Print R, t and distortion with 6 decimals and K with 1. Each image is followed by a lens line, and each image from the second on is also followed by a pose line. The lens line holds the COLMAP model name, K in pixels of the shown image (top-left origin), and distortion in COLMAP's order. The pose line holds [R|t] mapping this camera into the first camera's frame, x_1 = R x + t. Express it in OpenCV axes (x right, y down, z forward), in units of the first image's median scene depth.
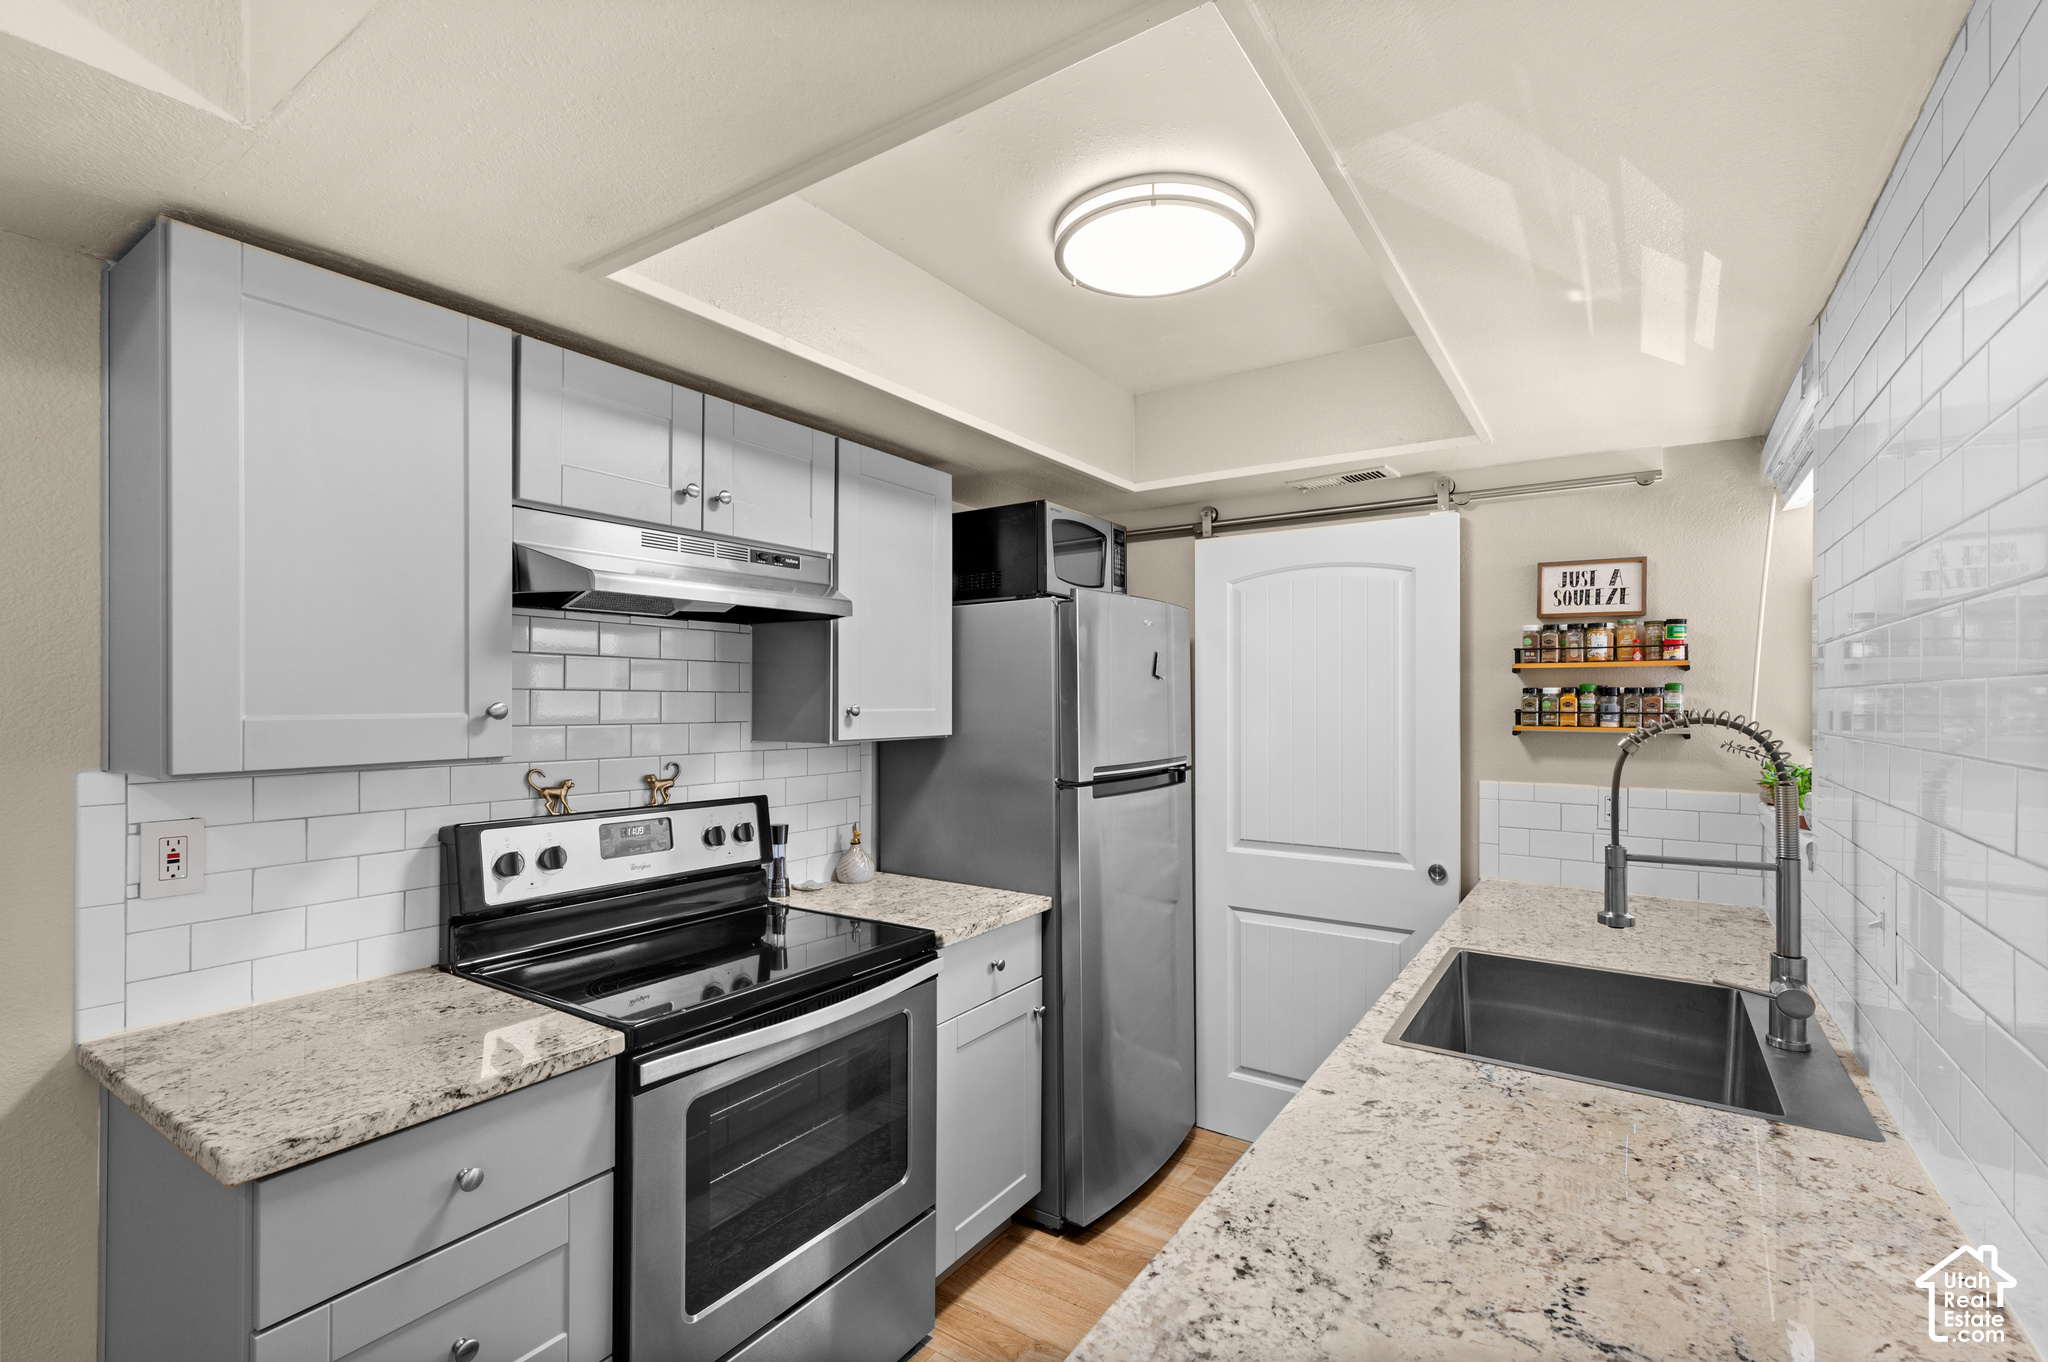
lens RADIAL K [[914.5, 0, 1024.9], [0, 914.5, 698.2], [0, 0, 1]] dist [0.000923, -0.000266]
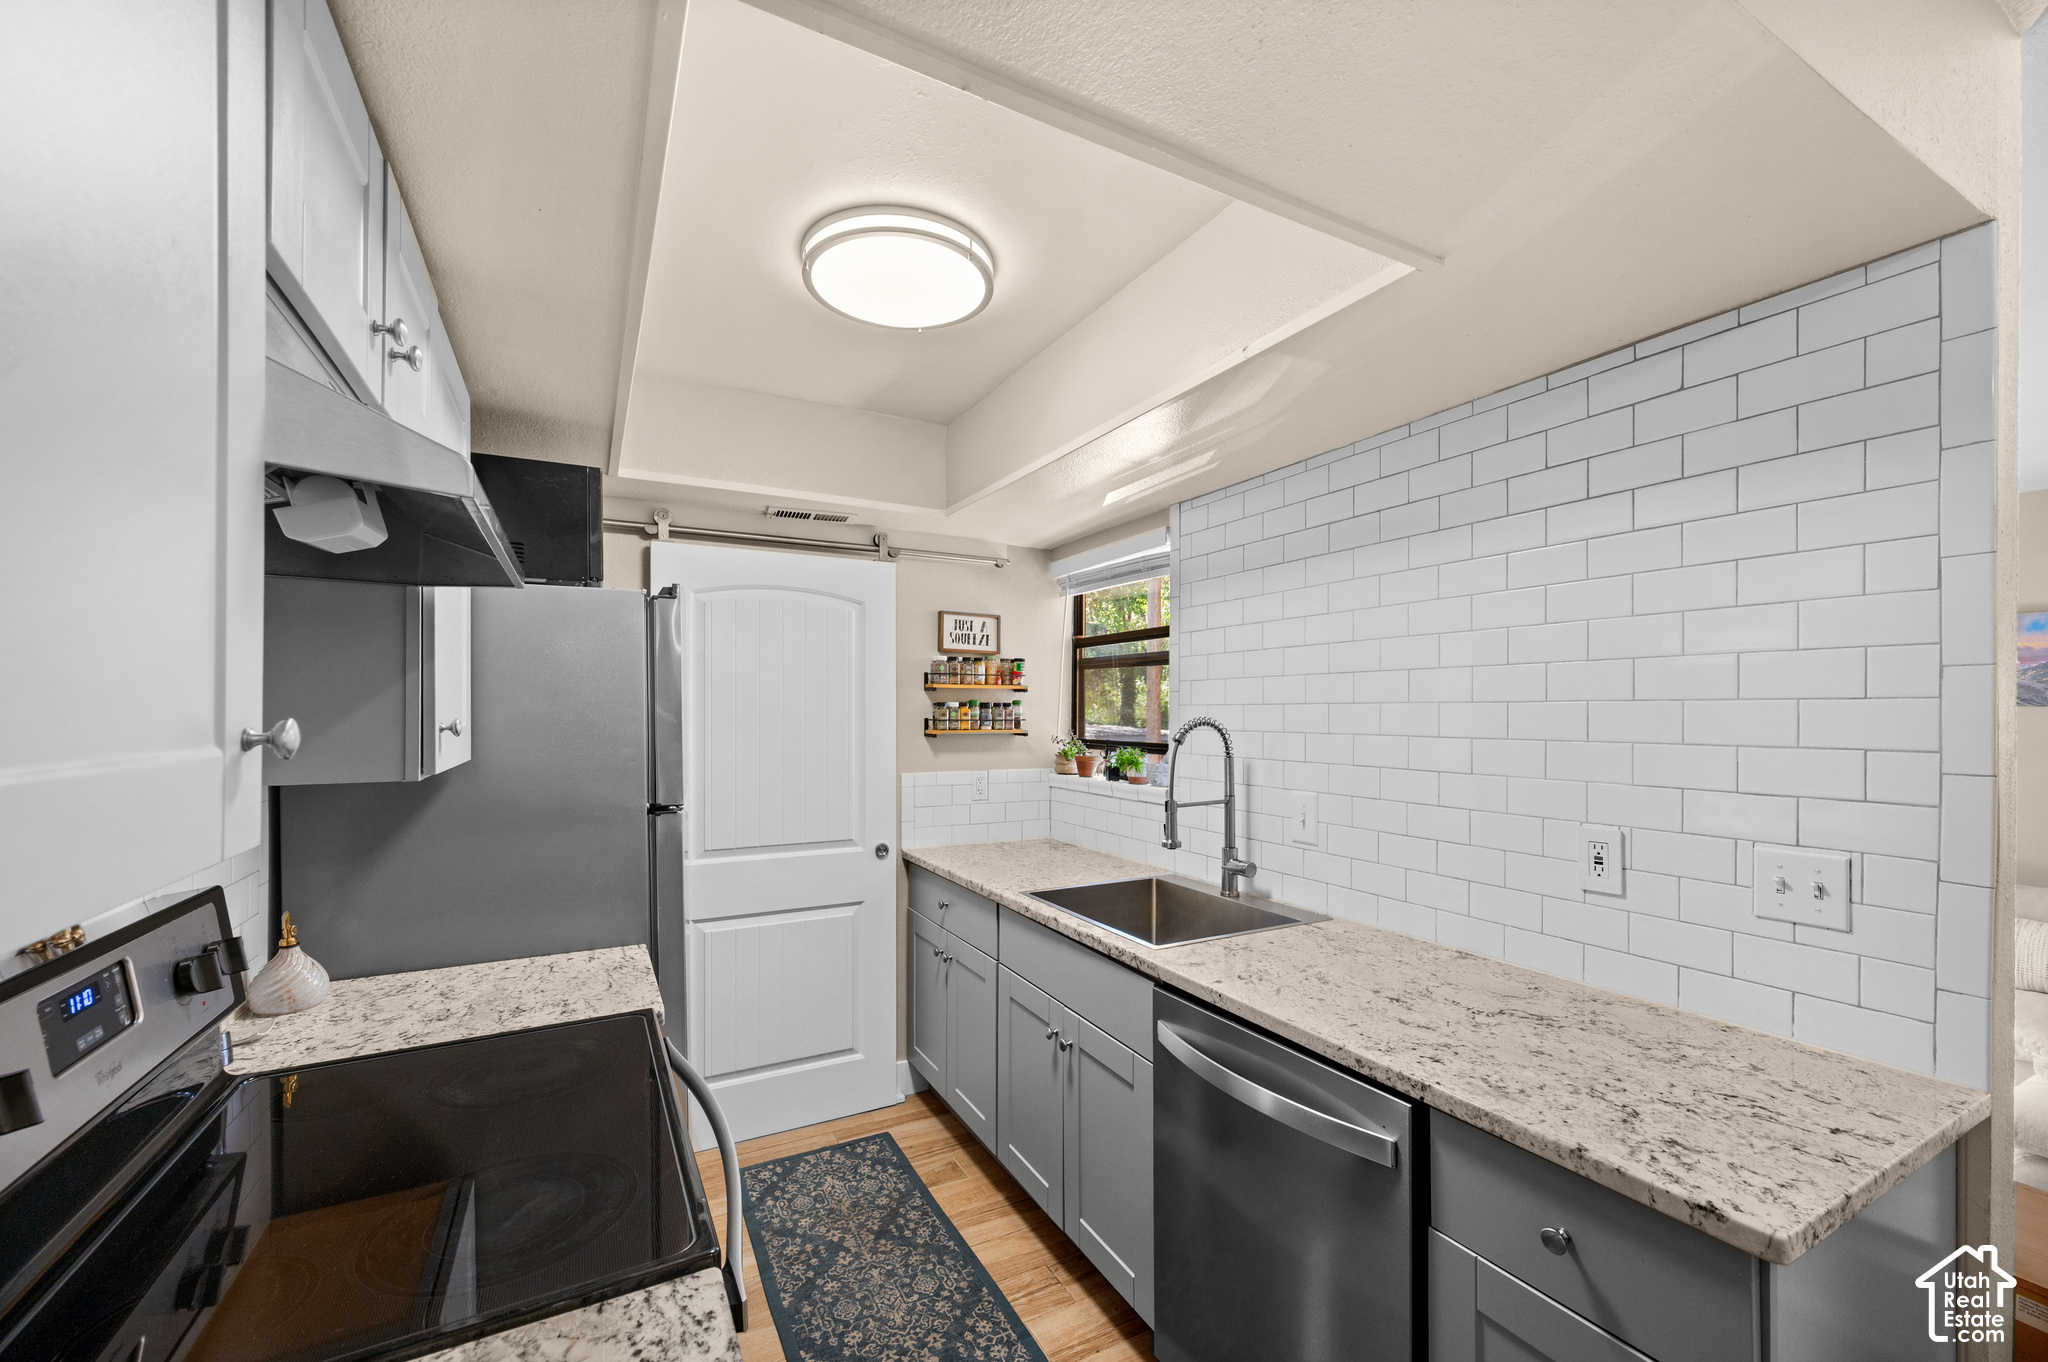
lens RADIAL K [[819.3, 0, 1027.8], [0, 819.3, 712.3], [0, 0, 1]] dist [0.001121, 0.000162]
pose [[0.460220, -0.001670, 0.887803, -0.505406], [-0.002418, 0.999992, 0.003134, -0.000610], [-0.887802, -0.003589, 0.460213, 0.351244]]
